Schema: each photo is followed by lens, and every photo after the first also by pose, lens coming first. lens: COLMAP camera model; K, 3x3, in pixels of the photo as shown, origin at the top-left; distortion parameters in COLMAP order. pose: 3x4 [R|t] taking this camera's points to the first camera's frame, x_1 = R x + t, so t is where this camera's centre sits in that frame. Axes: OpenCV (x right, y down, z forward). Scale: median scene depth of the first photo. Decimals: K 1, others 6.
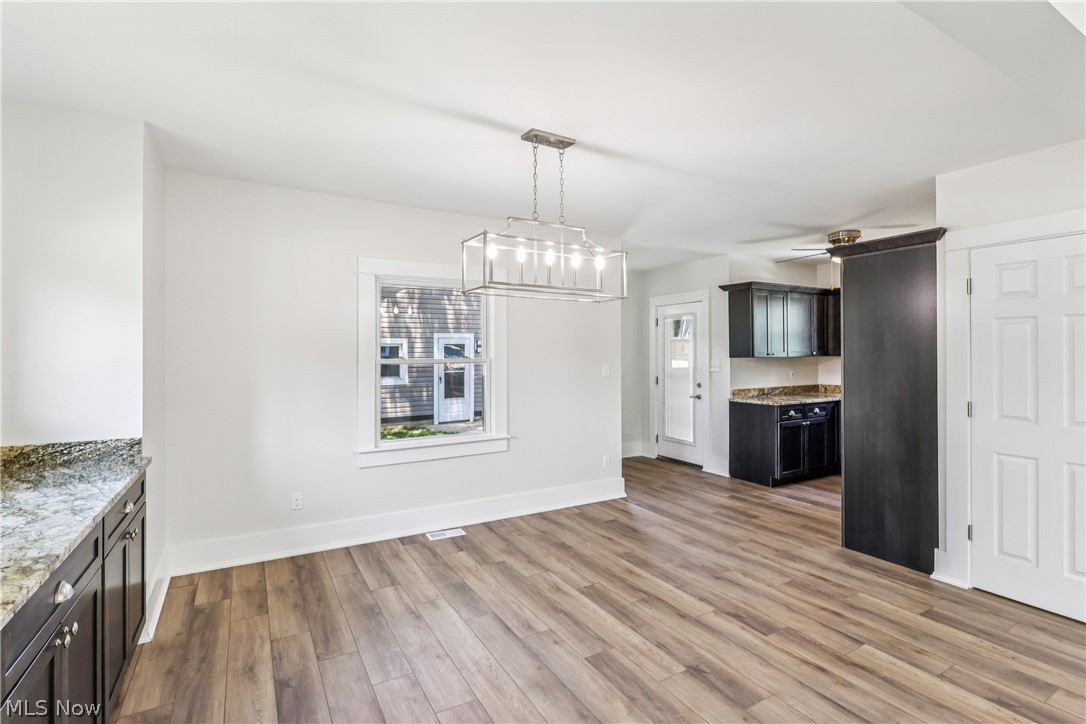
lens RADIAL K [[517.4, 0, 546.3], [0, 517.4, 352.7], [0, 0, 1]] dist [-0.001710, 0.000063]
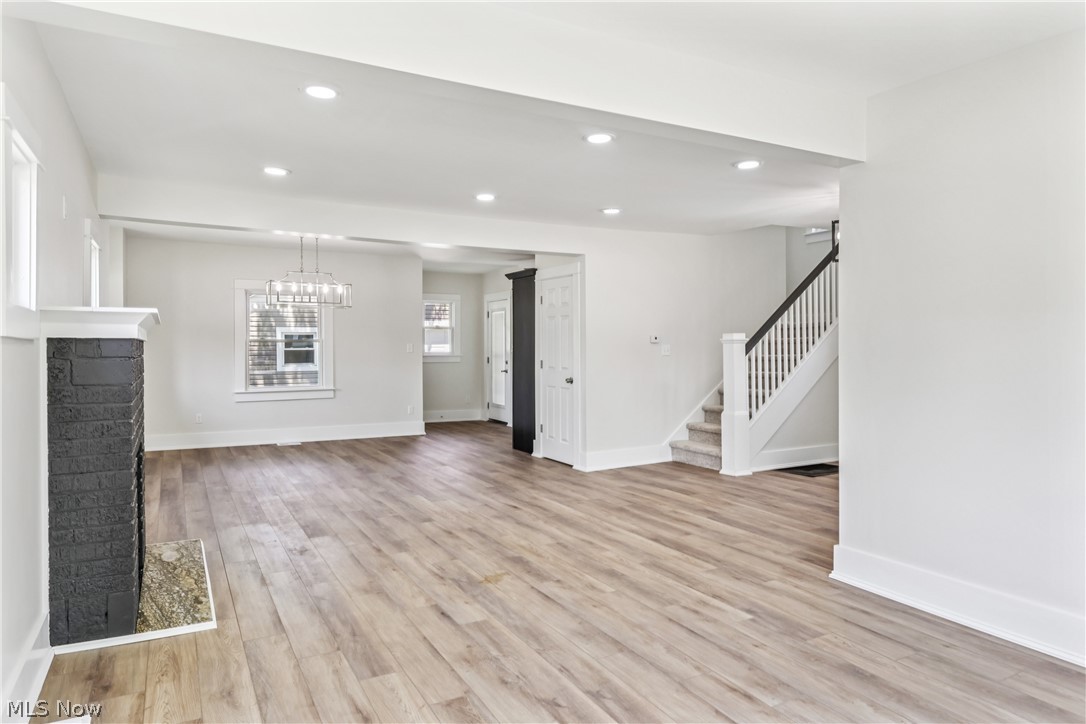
lens RADIAL K [[676.7, 0, 543.0], [0, 676.7, 362.0], [0, 0, 1]] dist [-0.000225, -0.001588]
pose [[0.999671, 0.005242, -0.025100, 0.709853], [-0.004630, 0.999692, 0.024368, 0.031166], [0.025220, -0.024244, 0.999388, -1.209242]]
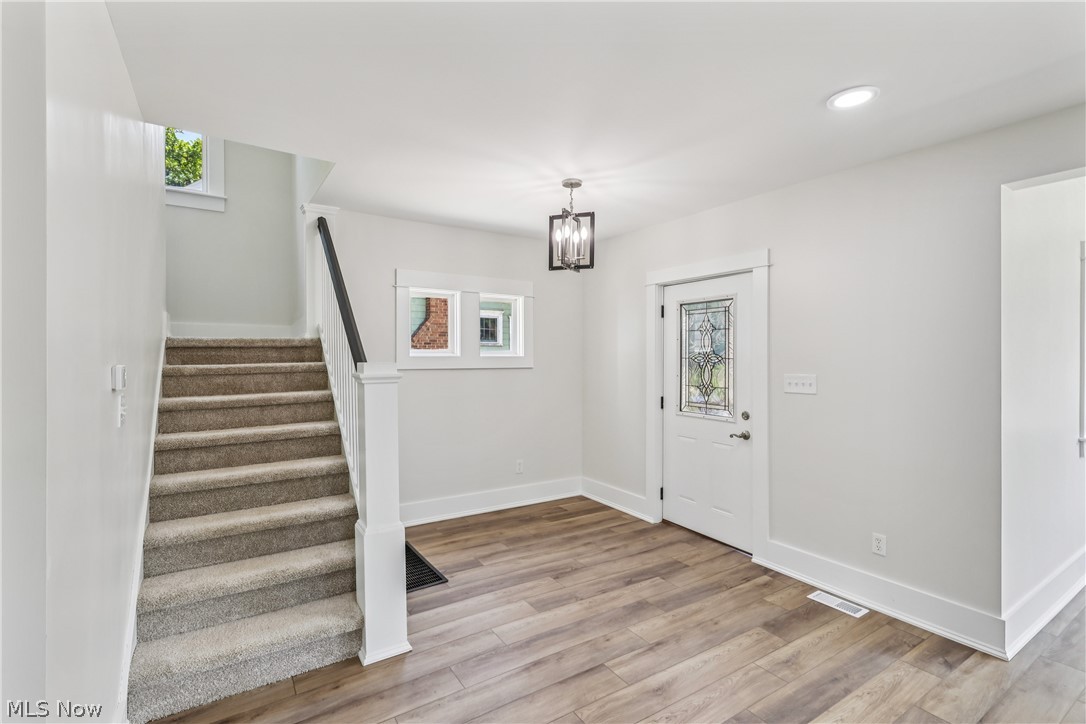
lens RADIAL K [[502.0, 0, 546.1], [0, 502.0, 356.0], [0, 0, 1]] dist [-0.003449, -0.000145]
pose [[-0.049623, 0.002395, 0.998765, 0.520099], [-0.000261, 0.999997, -0.002411, -0.006238], [-0.998768, -0.000380, -0.049622, 0.352589]]
